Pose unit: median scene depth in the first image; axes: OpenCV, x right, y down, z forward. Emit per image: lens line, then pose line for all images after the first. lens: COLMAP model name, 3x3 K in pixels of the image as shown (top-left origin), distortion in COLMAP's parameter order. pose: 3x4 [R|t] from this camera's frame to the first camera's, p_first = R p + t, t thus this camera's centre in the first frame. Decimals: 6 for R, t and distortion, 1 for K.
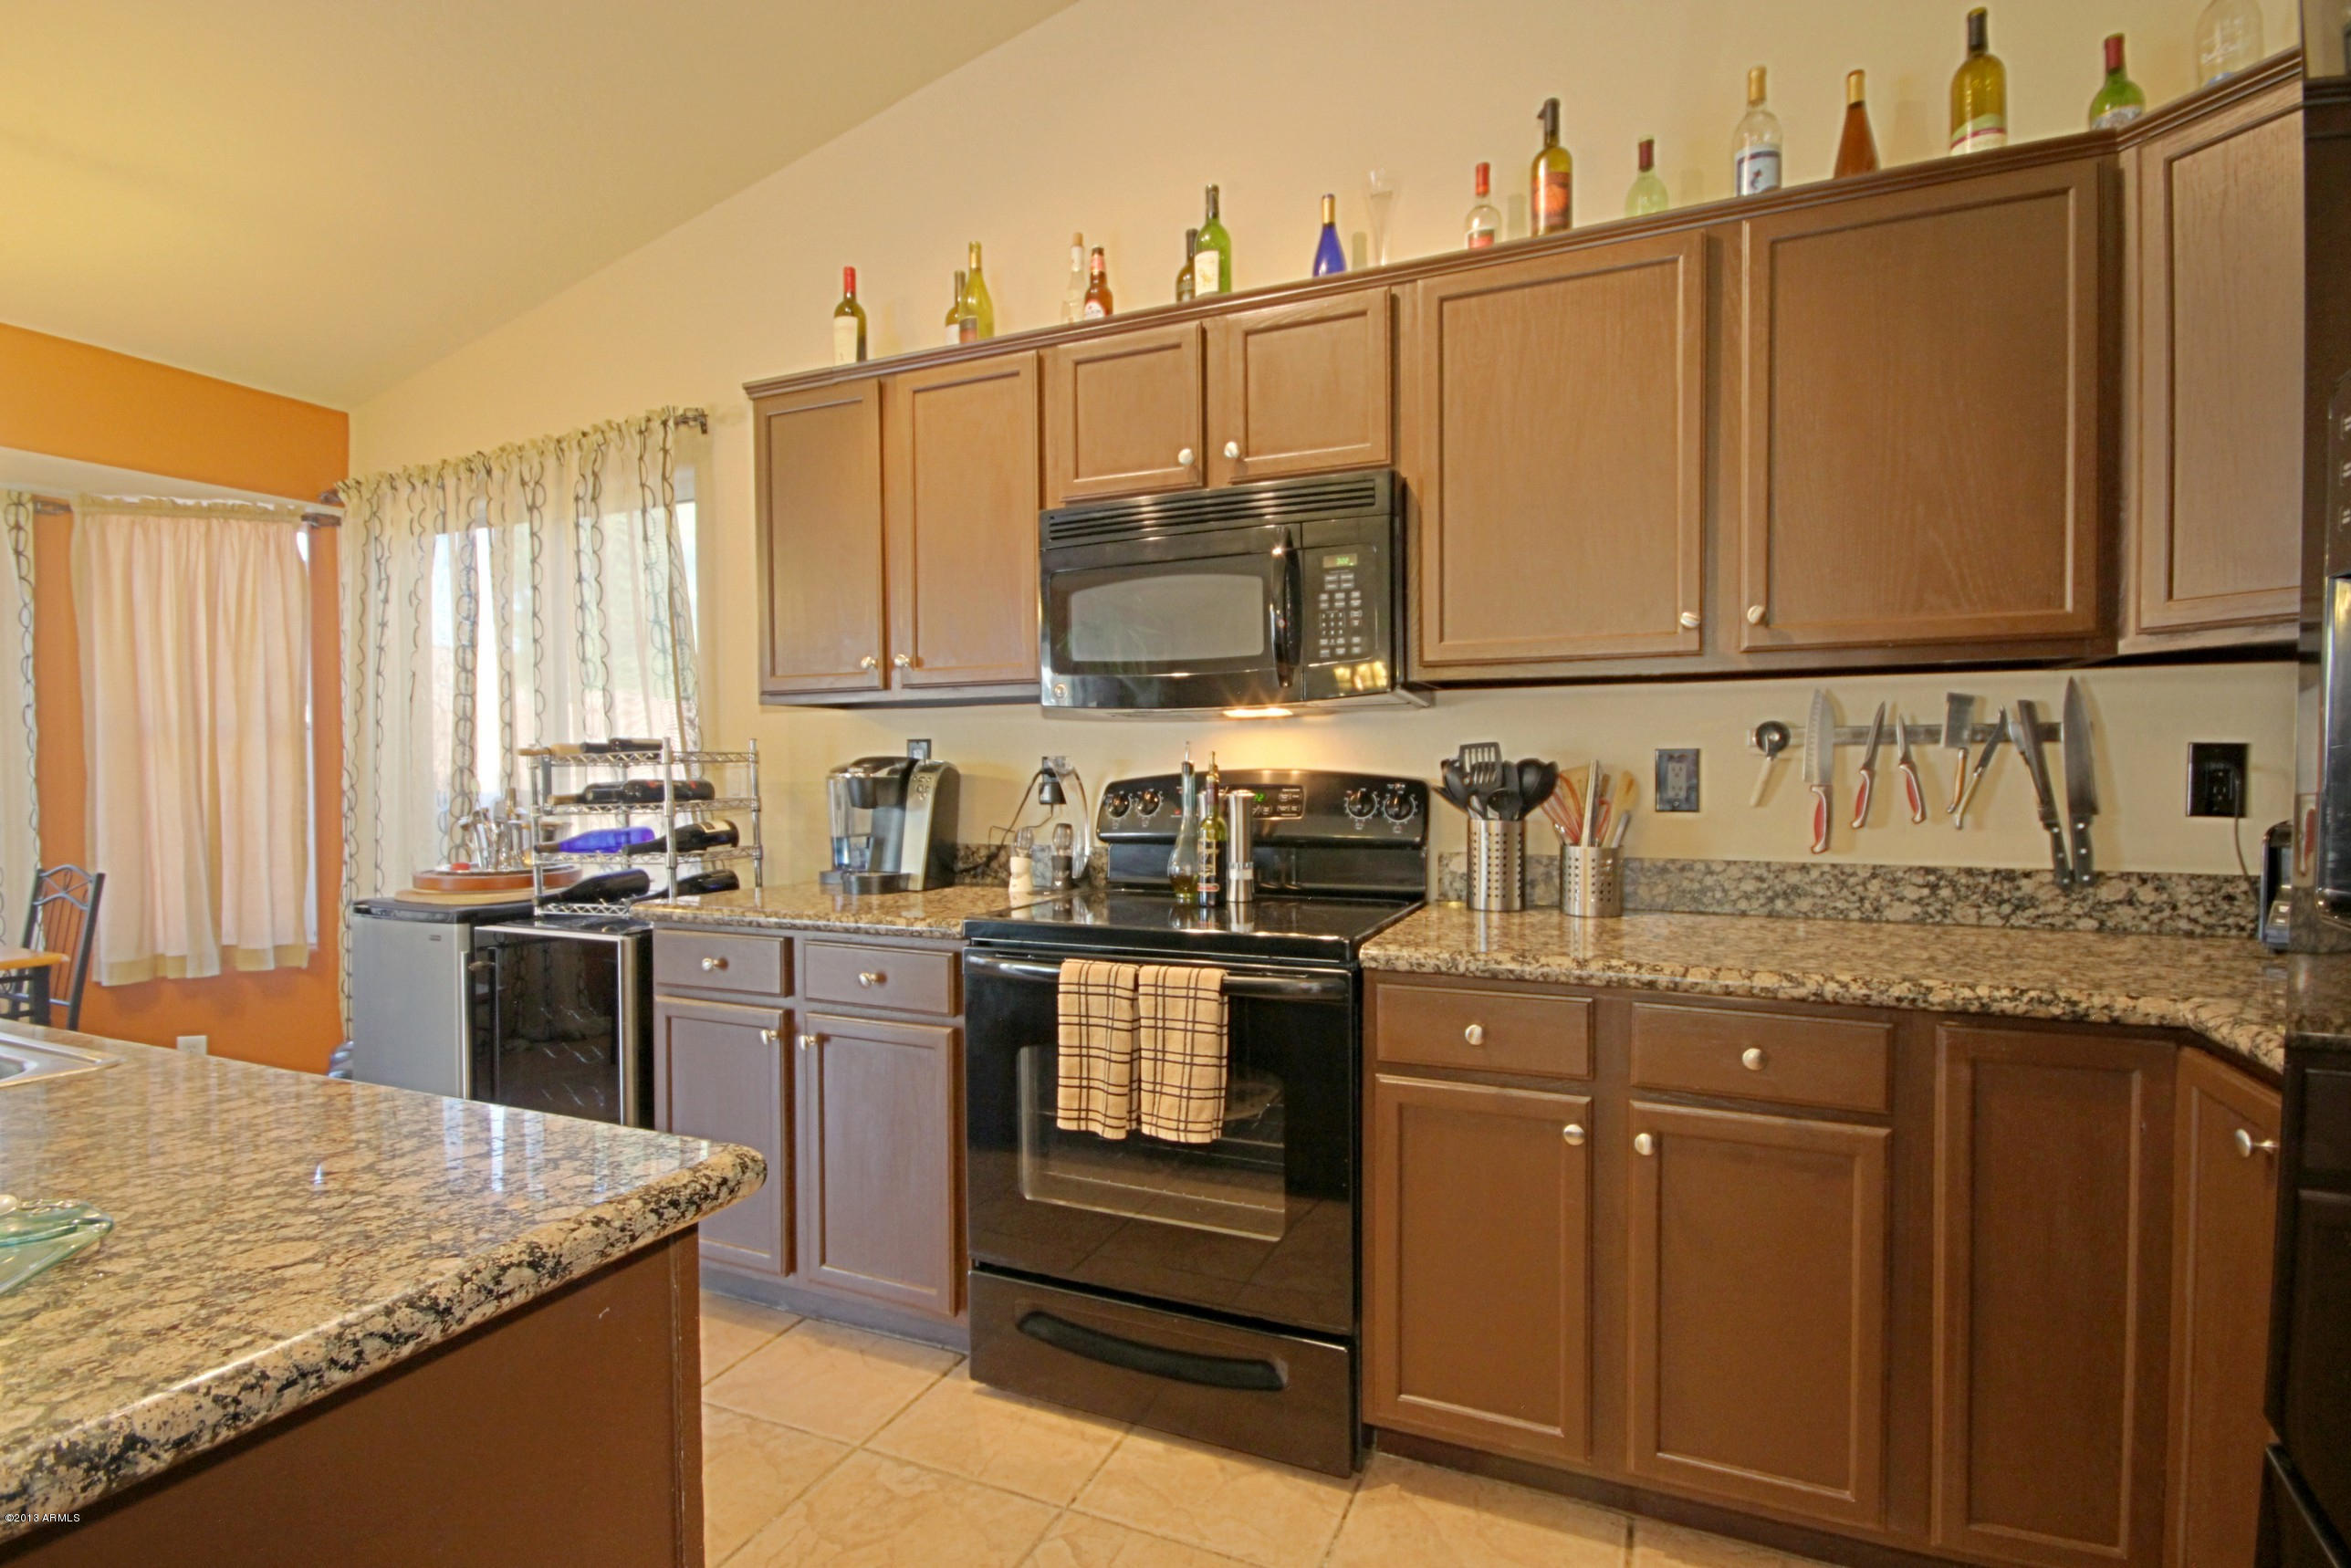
lens RADIAL K [[1080.1, 0, 1191.9], [0, 1080.1, 785.4], [0, 0, 1]] dist [0.021435, -0.020477]
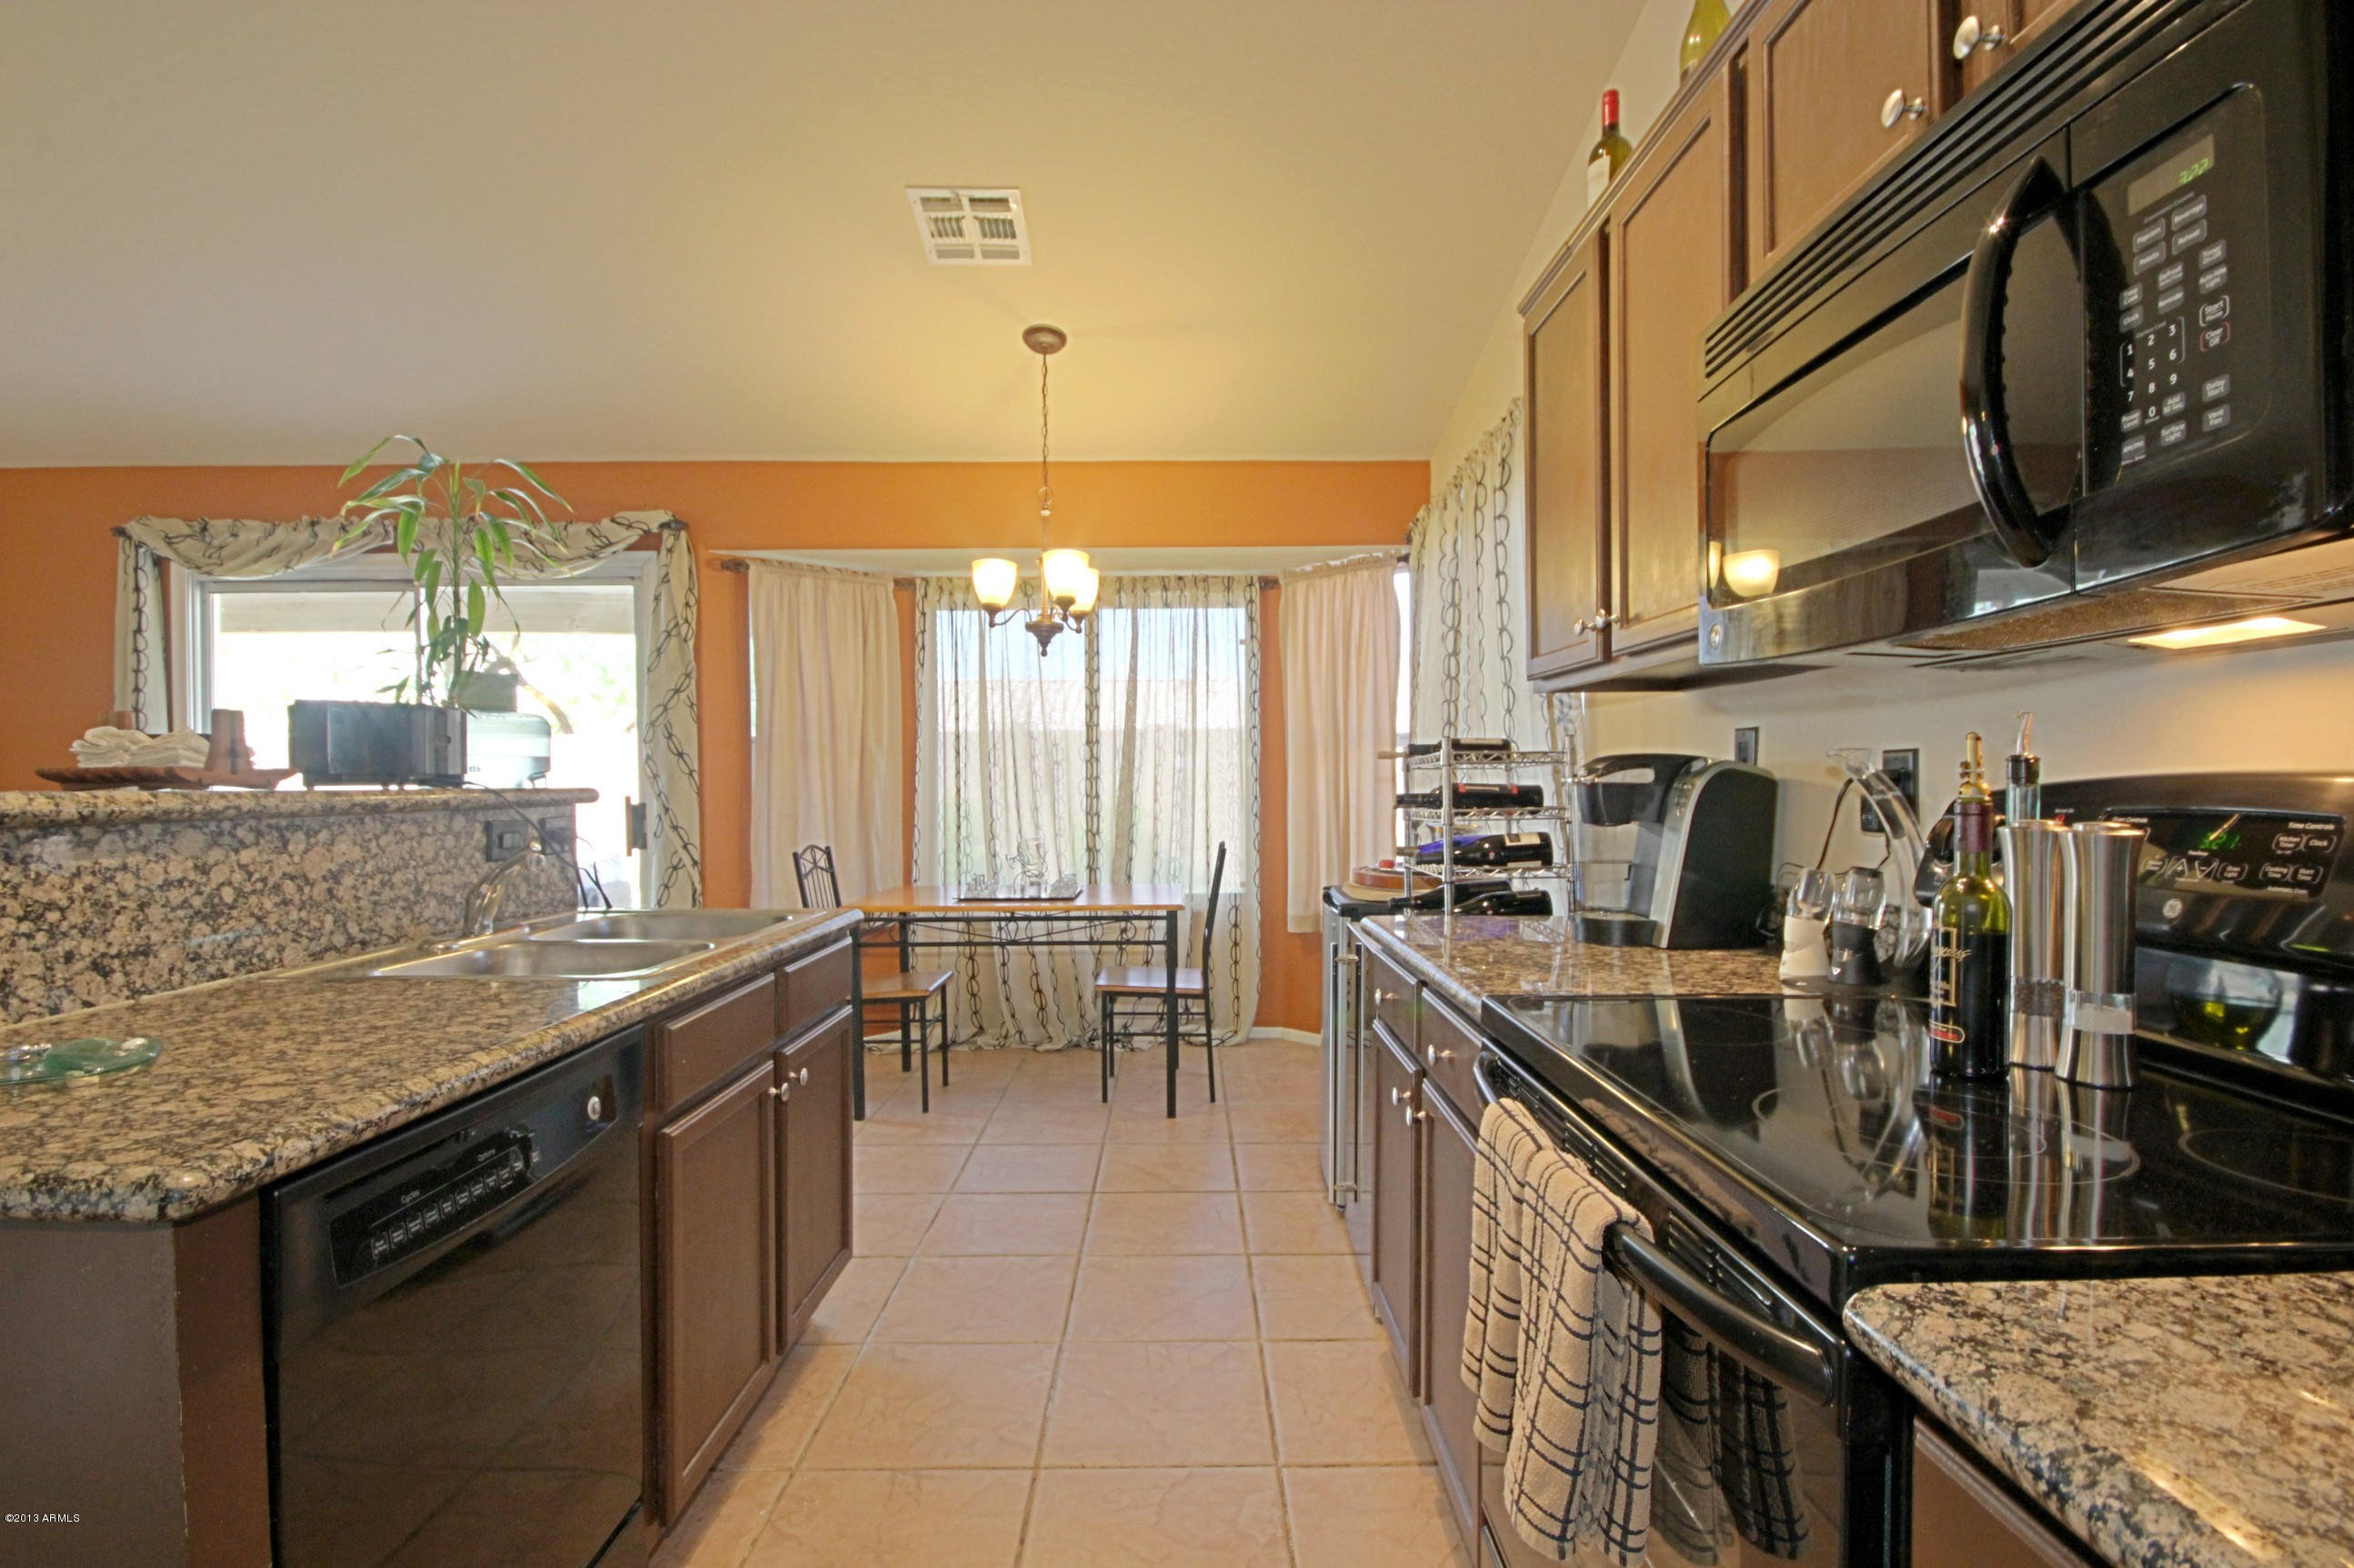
lens RADIAL K [[1099.4, 0, 1189.9], [0, 1099.4, 780.6], [0, 0, 1]] dist [0.019083, -0.000698]
pose [[0.401414, 0.007568, -0.915865, 0.242716], [-0.014326, 0.999895, 0.001983, -0.005564], [0.915785, 0.012325, 0.401481, 0.400129]]
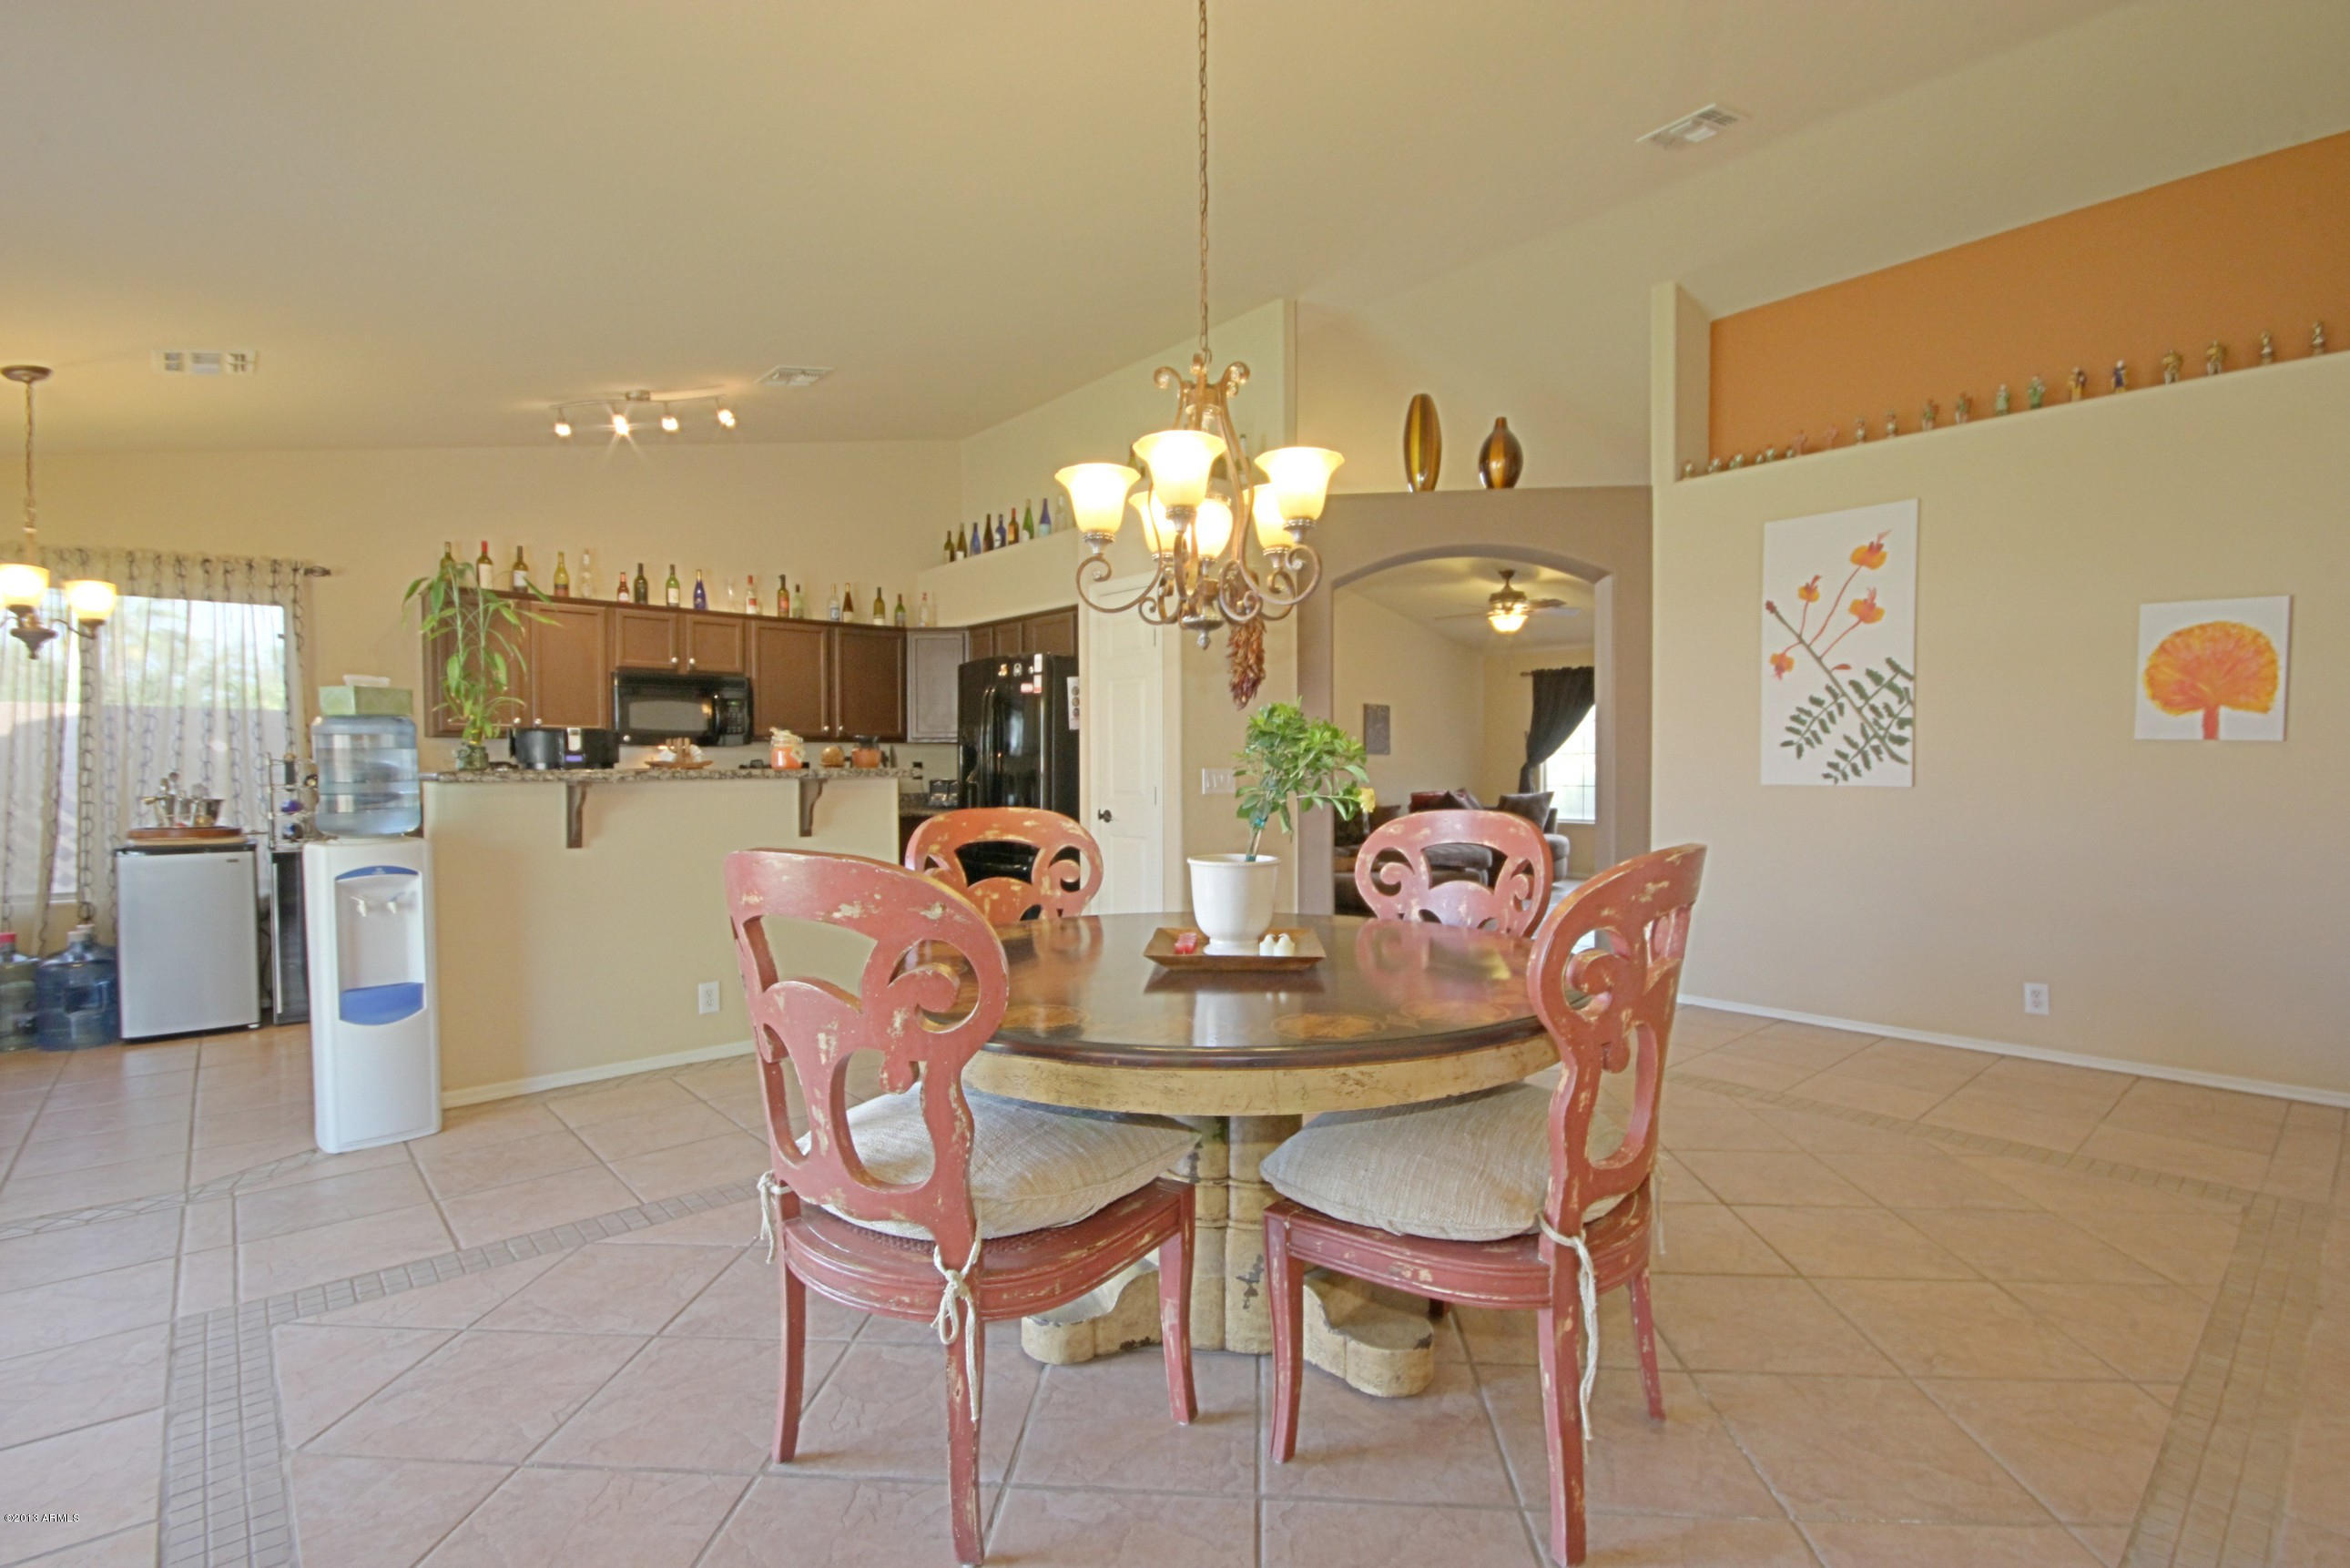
lens RADIAL K [[1079.7, 0, 1191.4], [0, 1079.7, 785.4], [0, 0, 1]] dist [0.021435, -0.020477]
pose [[0.423681, -0.010230, 0.905754, -1.551495], [0.015388, 0.999873, 0.004095, 0.033924], [-0.905681, 0.012202, 0.423784, -1.124039]]
